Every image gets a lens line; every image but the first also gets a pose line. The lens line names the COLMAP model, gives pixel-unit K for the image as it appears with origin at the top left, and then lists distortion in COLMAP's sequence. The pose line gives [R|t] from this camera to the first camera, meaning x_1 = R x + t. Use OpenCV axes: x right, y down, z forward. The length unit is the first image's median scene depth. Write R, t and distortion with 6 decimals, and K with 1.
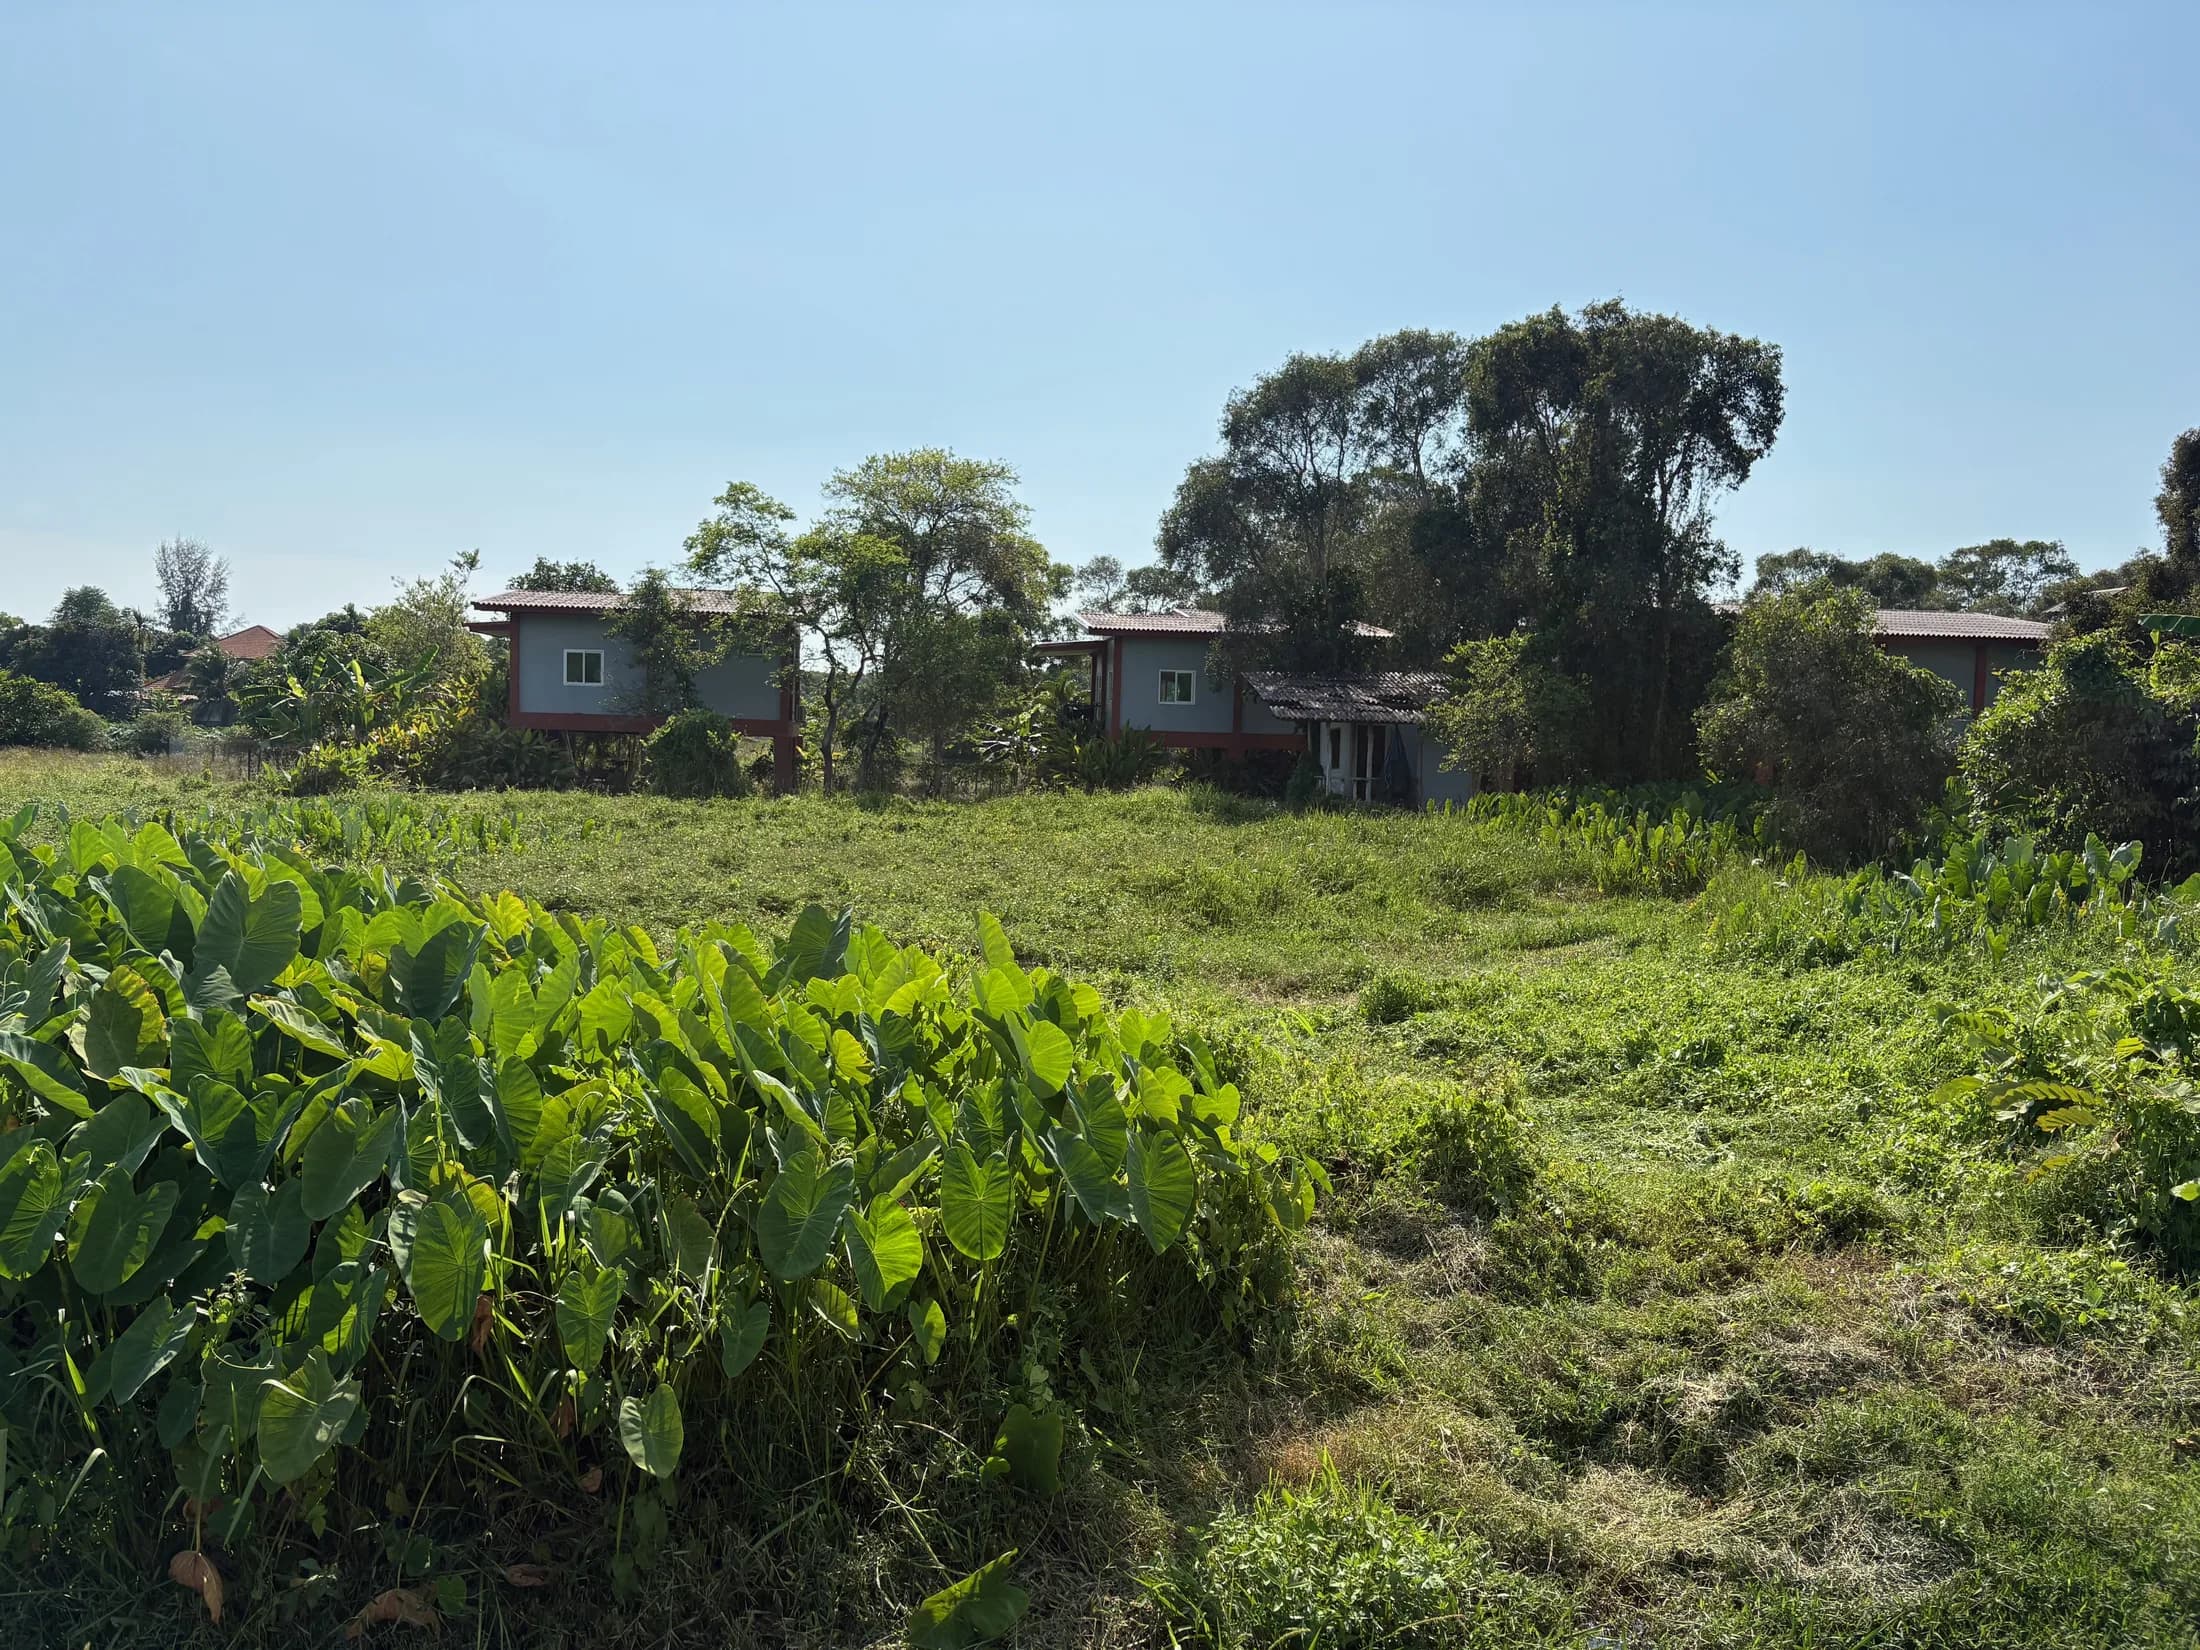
lens RADIAL K [[1660.0, 0, 1095.1], [0, 1660.0, 834.8], [0, 0, 1]] dist [0.050322, -0.053805]
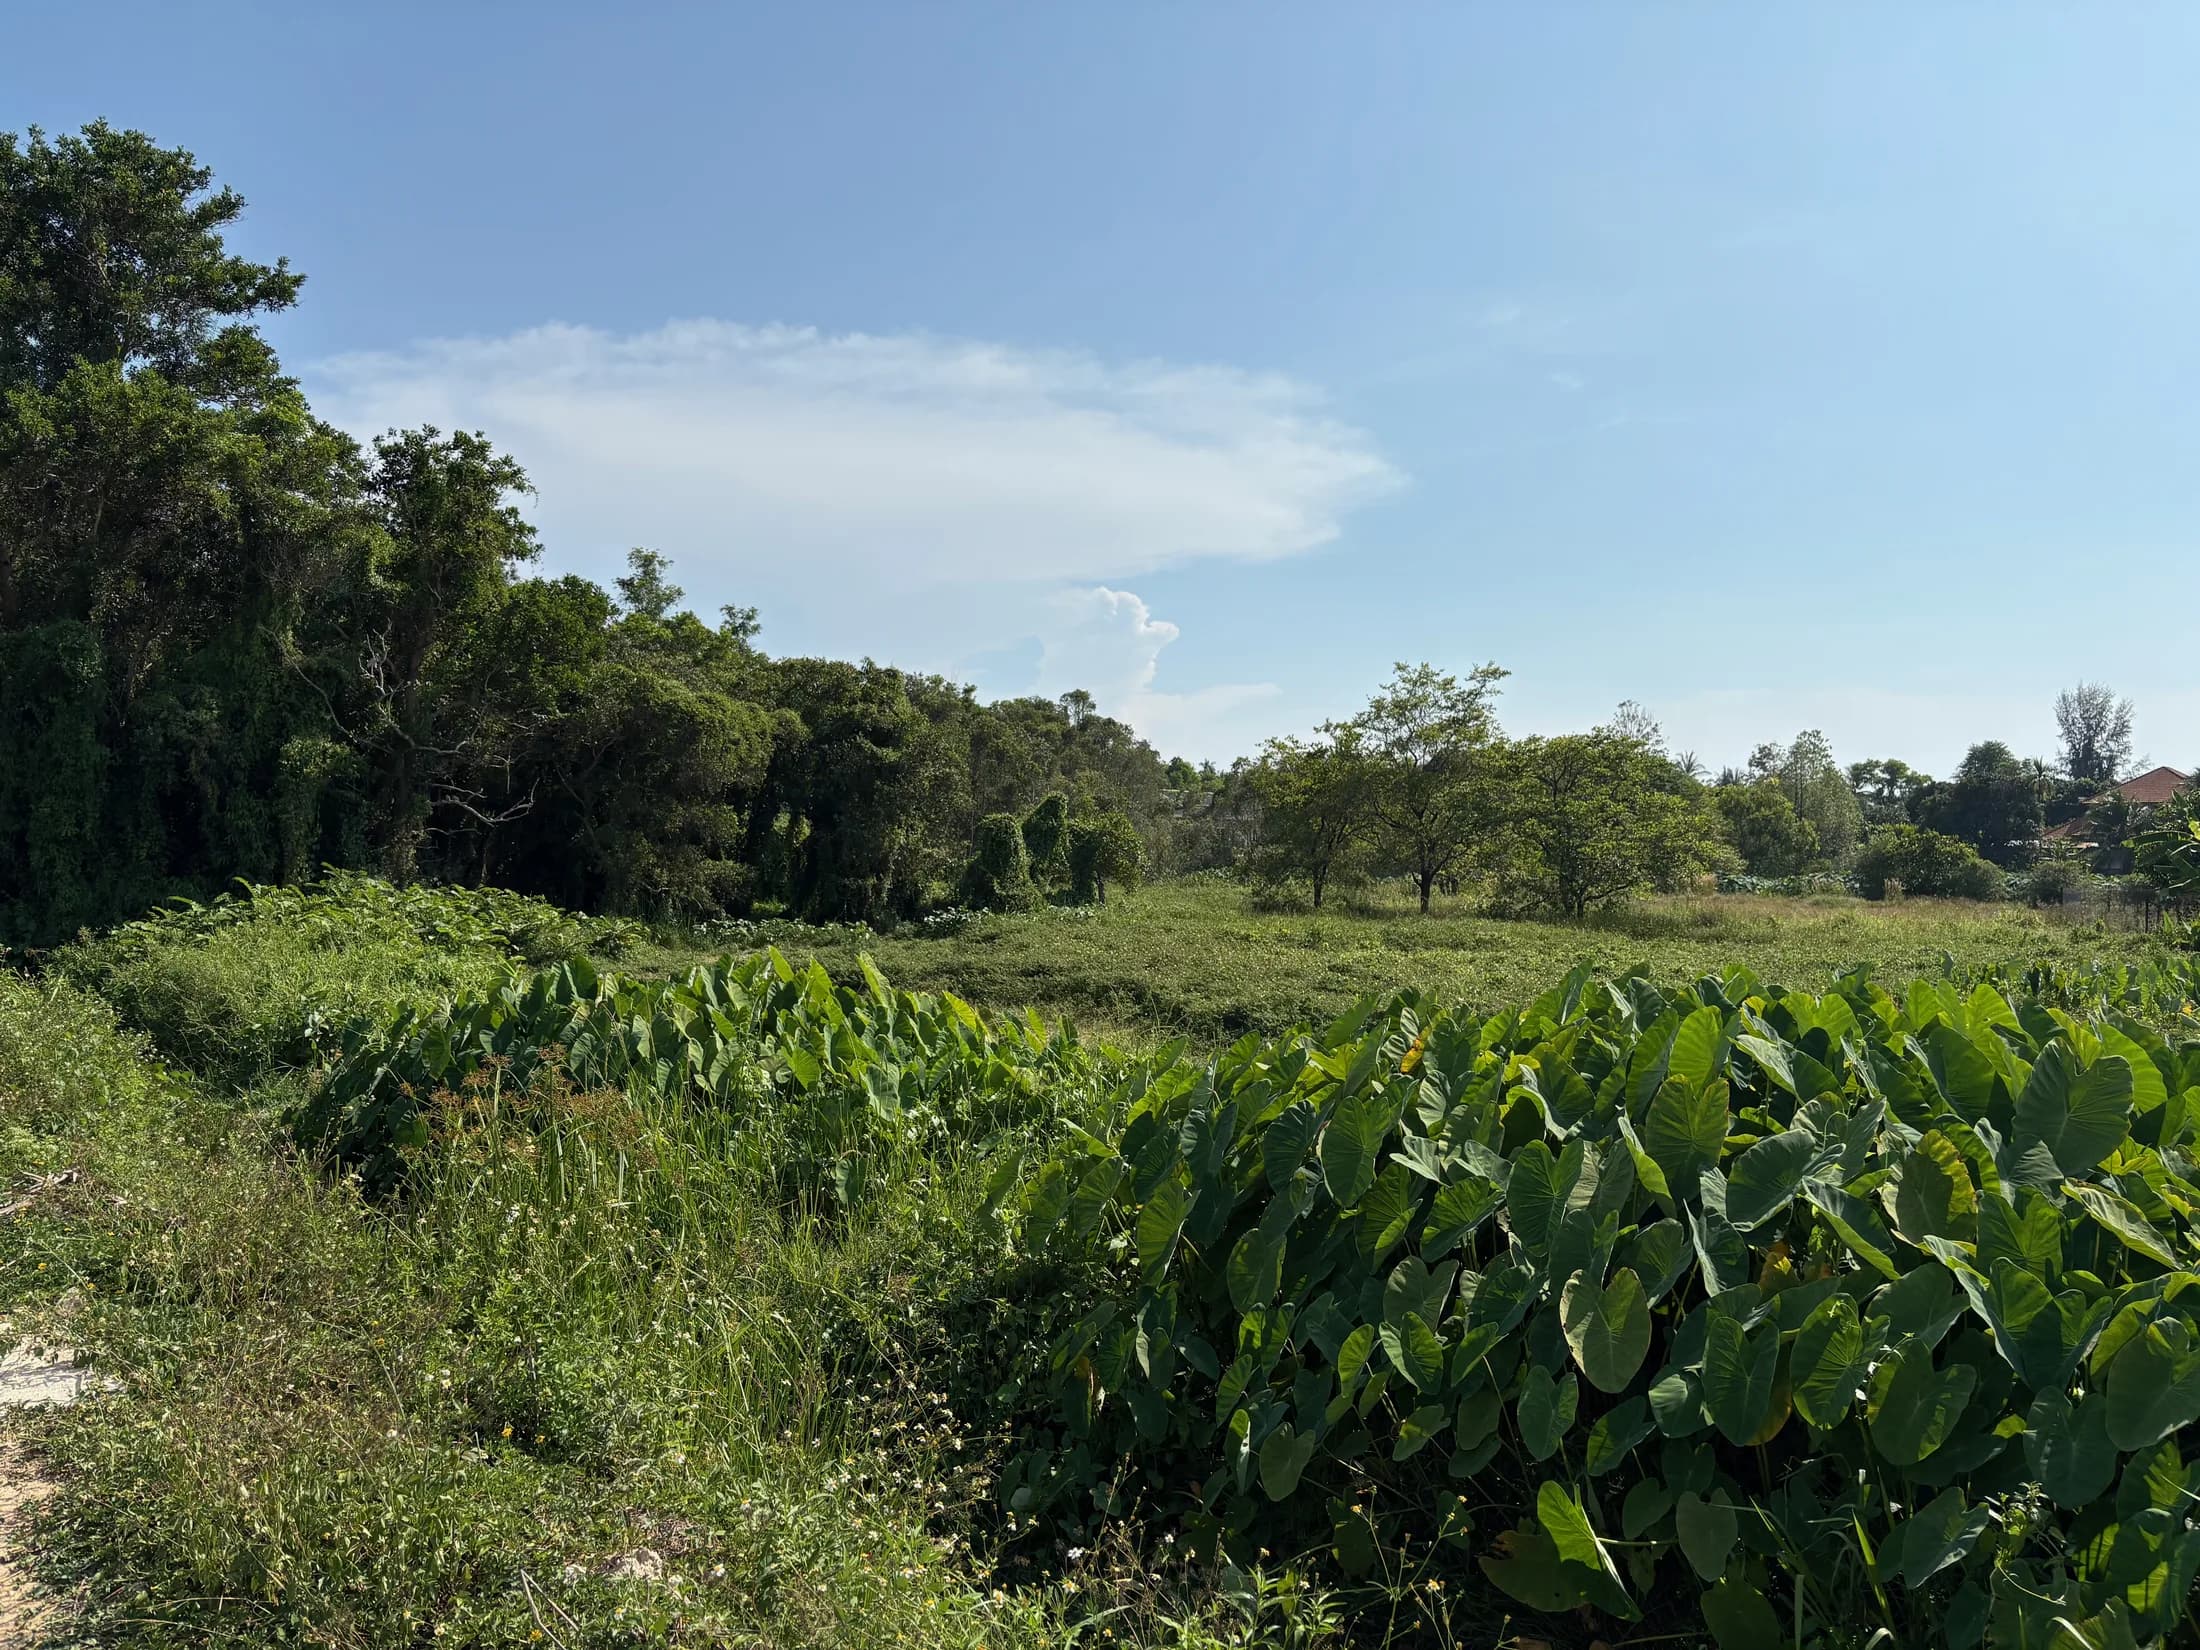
lens RADIAL K [[1660.0, 0, 1106.7], [0, 1660.0, 822.5], [0, 0, 1]] dist [0.050322, -0.053805]
pose [[0.518393, -0.040702, -0.854174, 0.020930], [-0.040703, 0.996560, -0.072189, -0.010677], [0.854174, 0.072189, 0.514953, 0.042853]]
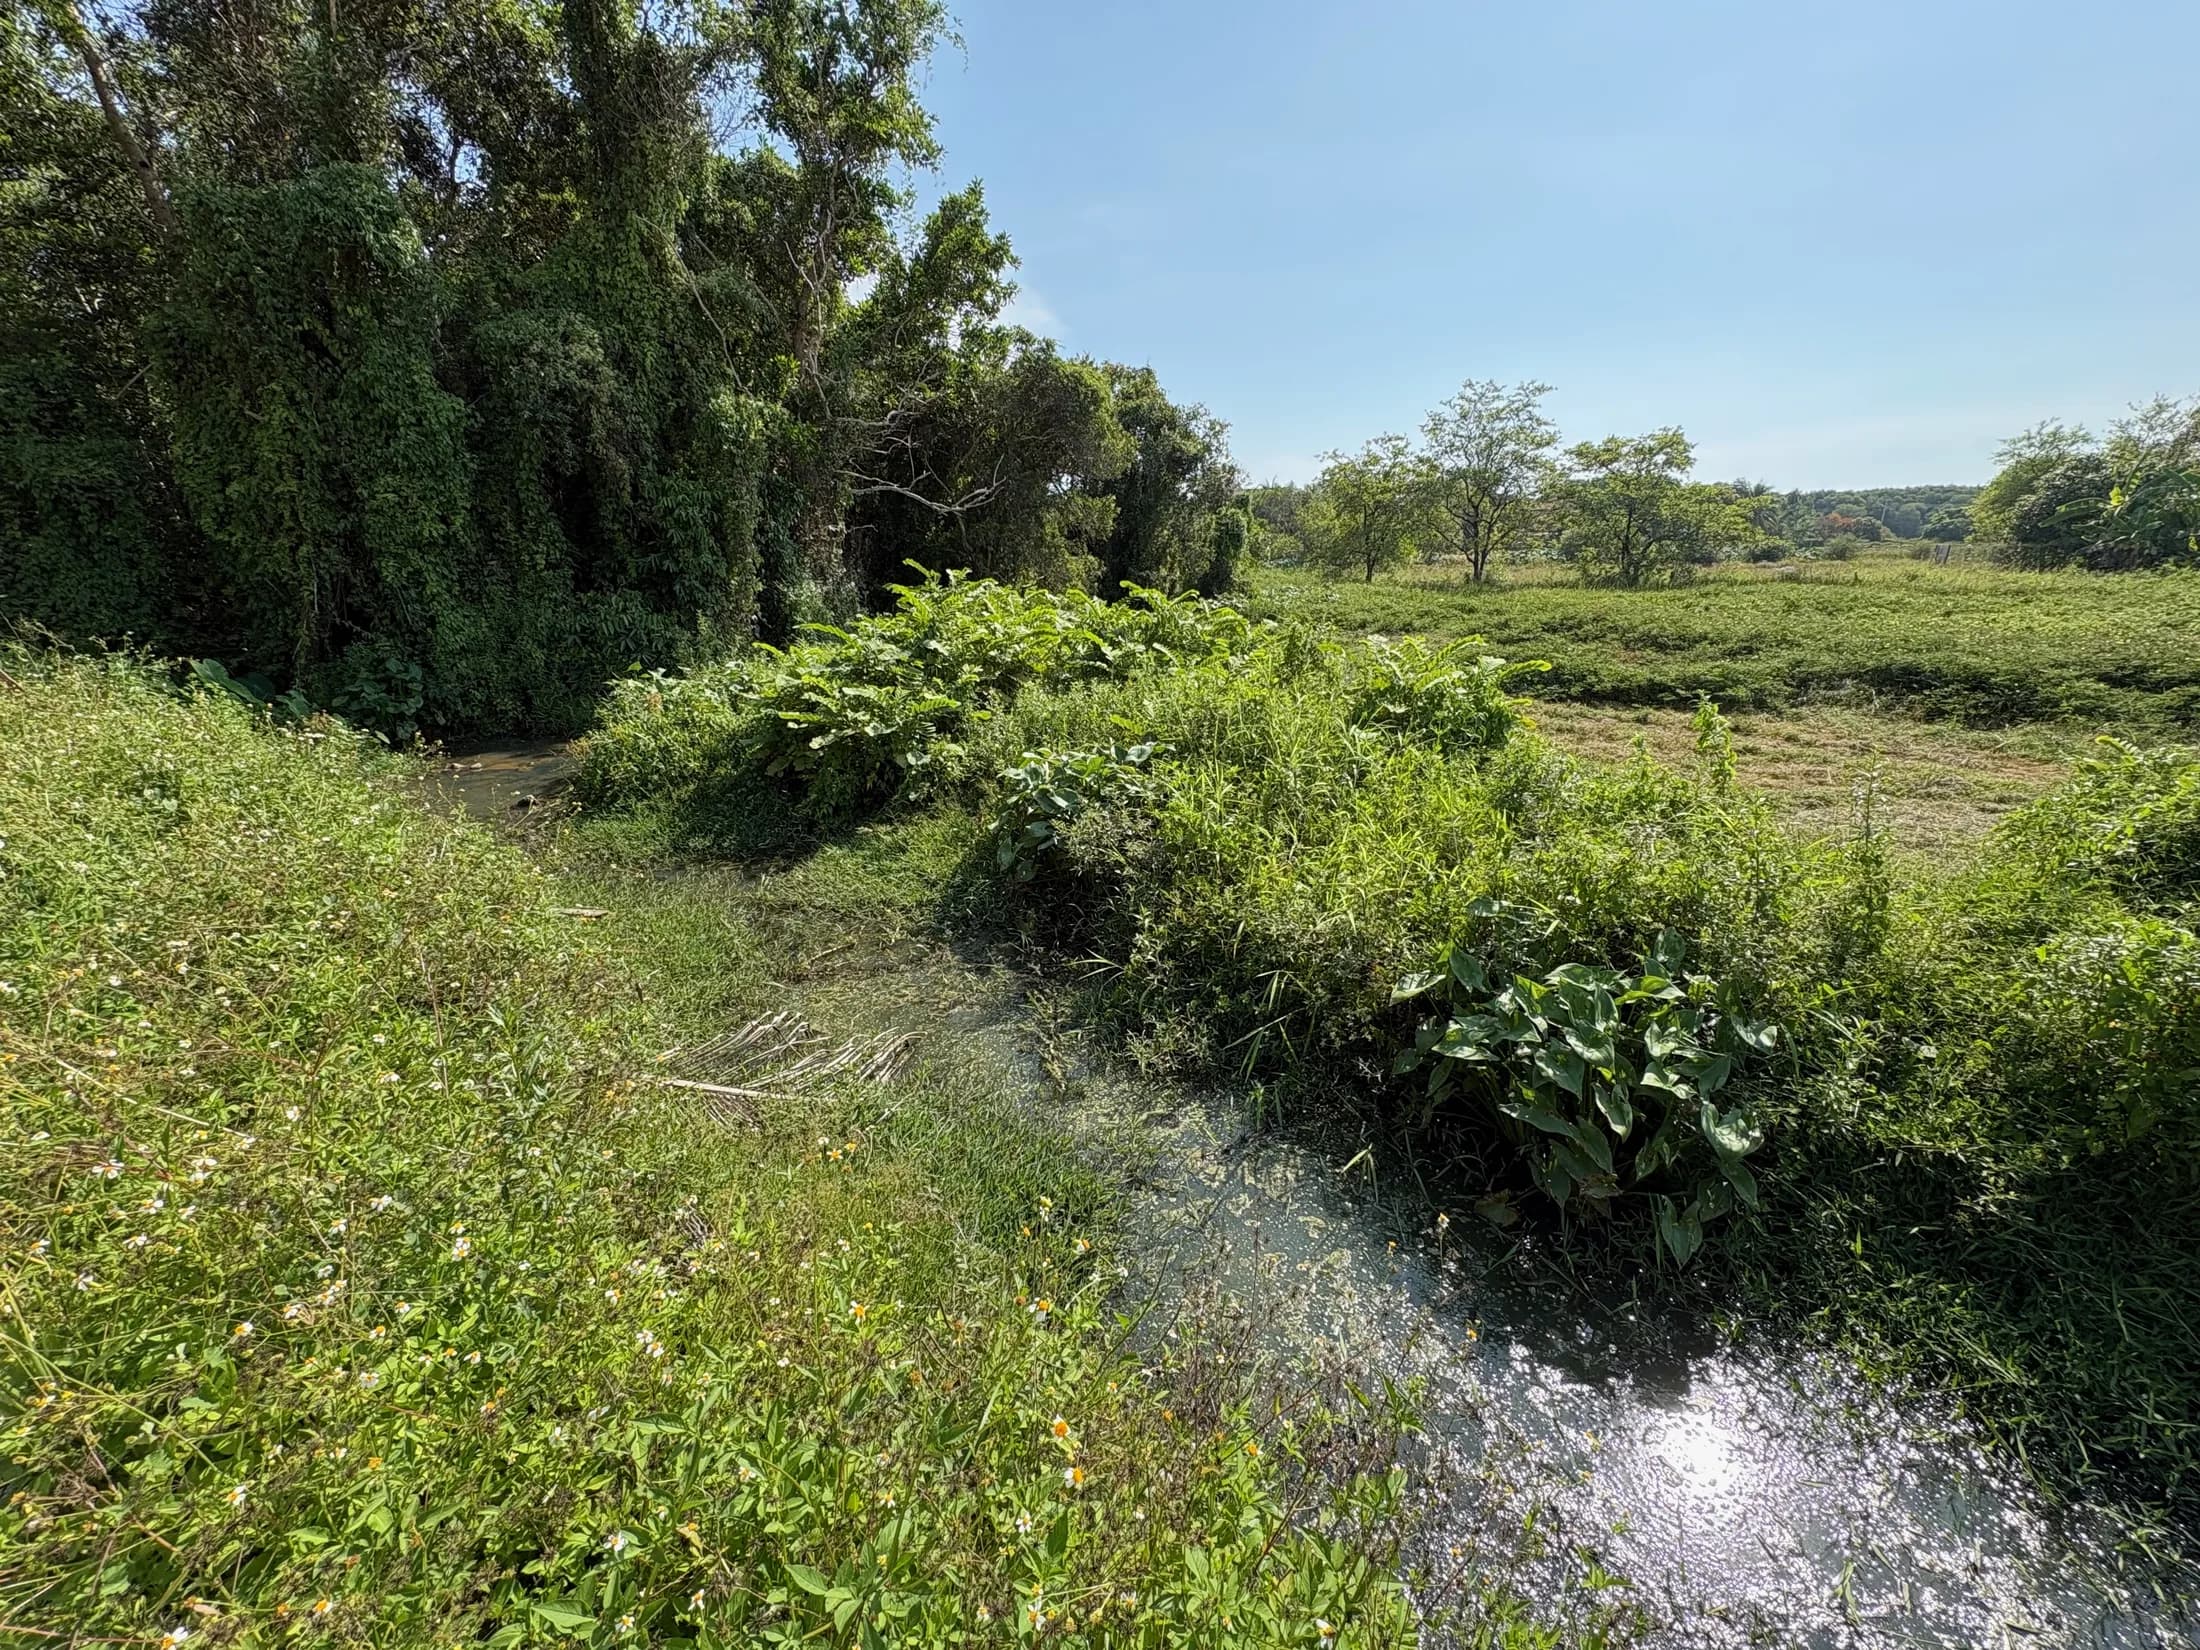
lens RADIAL K [[873.1, 0, 1090.9], [0, 873.1, 834.4], [0, 0, 1]] dist [0.000799, 0.000071]
pose [[0.698417, 0.170128, -0.695177, -4.076157], [0.005264, 0.970089, 0.242694, -0.043537], [0.715672, -0.173162, 0.676630, -0.444212]]
